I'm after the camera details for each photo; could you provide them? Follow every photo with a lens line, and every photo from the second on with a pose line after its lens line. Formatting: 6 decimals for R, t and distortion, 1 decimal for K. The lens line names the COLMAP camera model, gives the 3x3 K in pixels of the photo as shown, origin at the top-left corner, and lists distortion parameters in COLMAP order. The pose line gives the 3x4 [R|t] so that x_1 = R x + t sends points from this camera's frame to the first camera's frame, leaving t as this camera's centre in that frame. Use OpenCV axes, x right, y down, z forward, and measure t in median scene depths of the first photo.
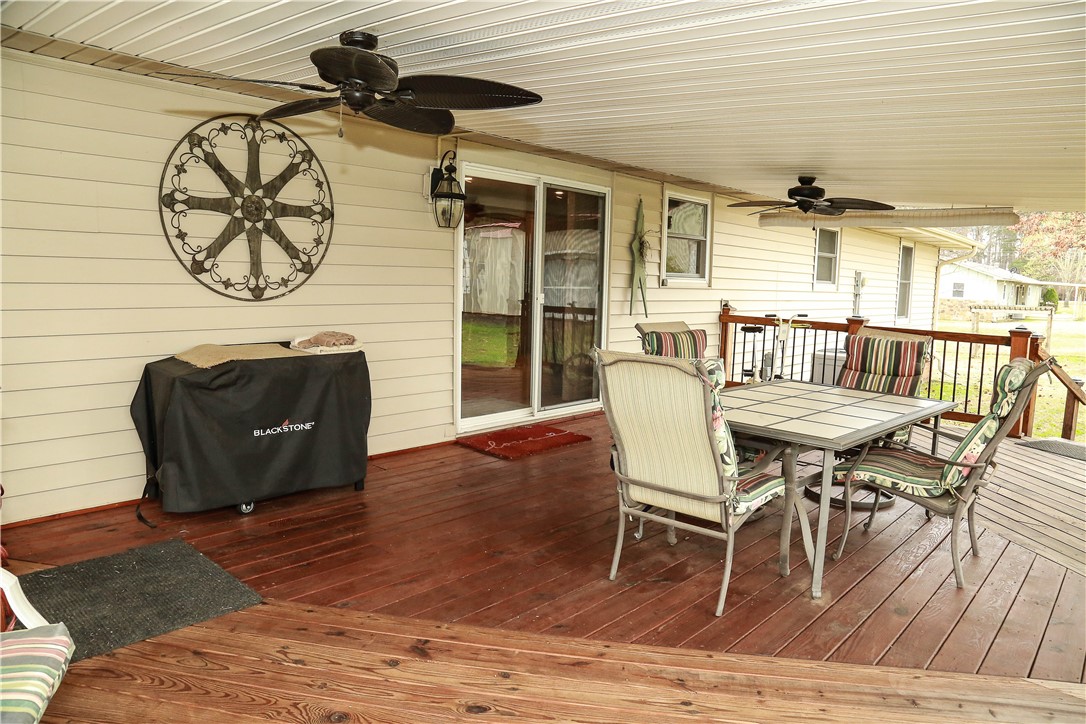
lens RADIAL K [[763.6, 0, 546.8], [0, 763.6, 366.9], [0, 0, 1]] dist [-0.137713, 0.083671]
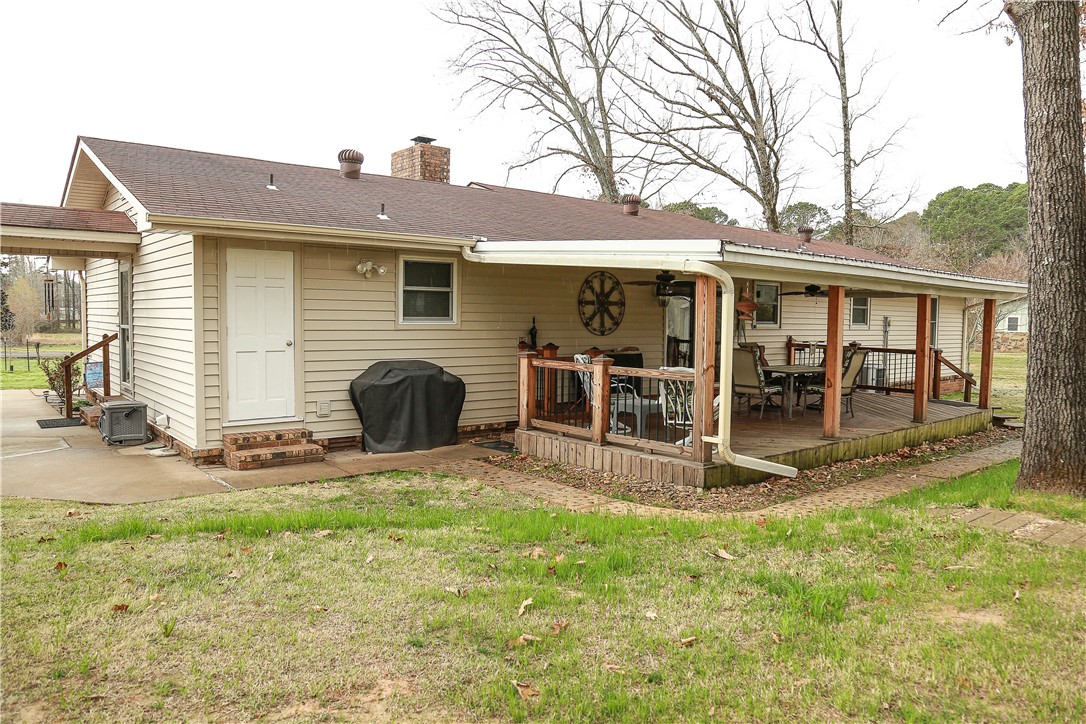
lens RADIAL K [[763.6, 0, 546.8], [0, 763.6, 366.9], [0, 0, 1]] dist [-0.137713, 0.083671]
pose [[0.988790, -0.007692, -0.149116, -0.156316], [-0.000745, 0.998405, -0.056445, 0.184171], [0.149312, 0.055923, 0.987207, -1.789726]]
